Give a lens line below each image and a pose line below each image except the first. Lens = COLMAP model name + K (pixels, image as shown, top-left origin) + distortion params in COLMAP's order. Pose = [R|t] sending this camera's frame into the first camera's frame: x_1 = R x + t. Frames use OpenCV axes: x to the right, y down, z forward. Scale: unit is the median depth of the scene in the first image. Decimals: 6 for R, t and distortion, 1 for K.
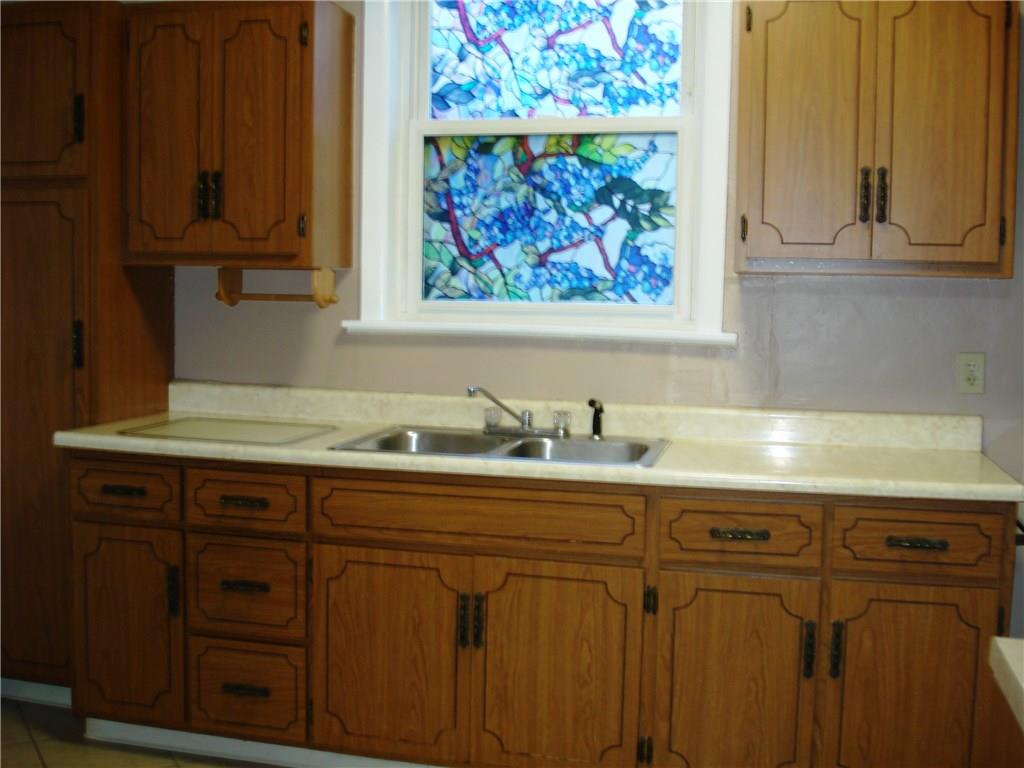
lens RADIAL K [[1179.8, 0, 512.0], [0, 1179.8, 384.0], [0, 0, 1]] dist [-0.063002, -0.042523]
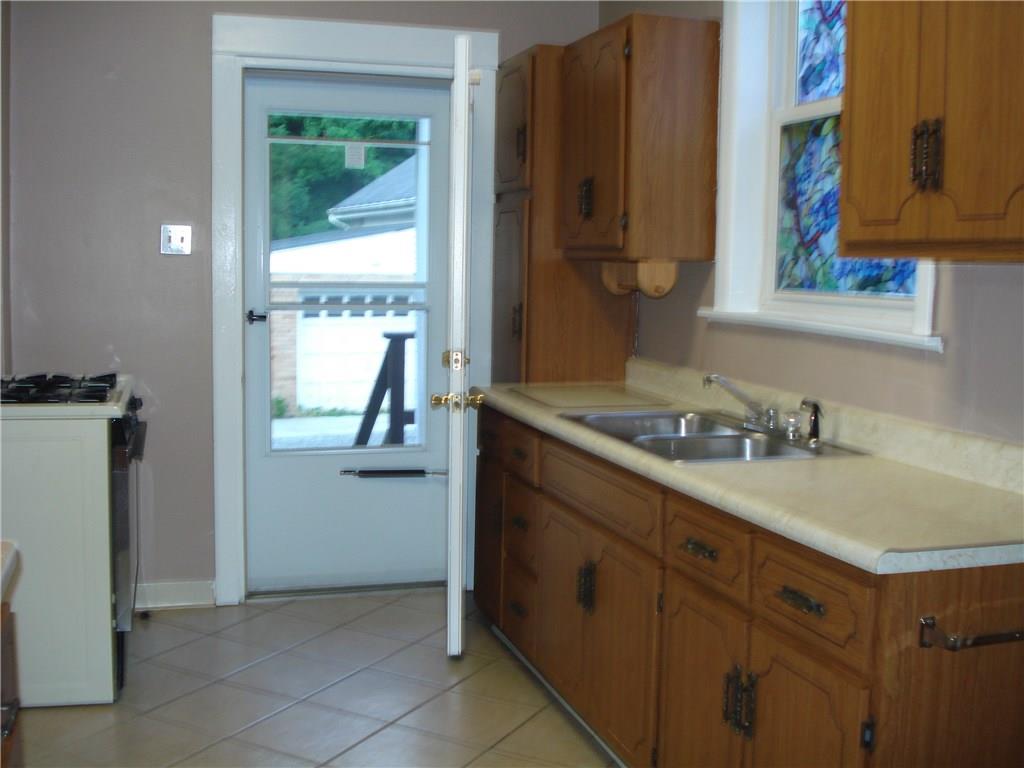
lens RADIAL K [[1179.8, 0, 512.0], [0, 1179.8, 384.0], [0, 0, 1]] dist [-0.063002, -0.042523]
pose [[0.477972, 0.077569, -0.874943, 0.703600], [-0.065069, 0.996483, 0.052798, -0.029468], [0.875962, 0.031696, 0.481338, 0.330010]]
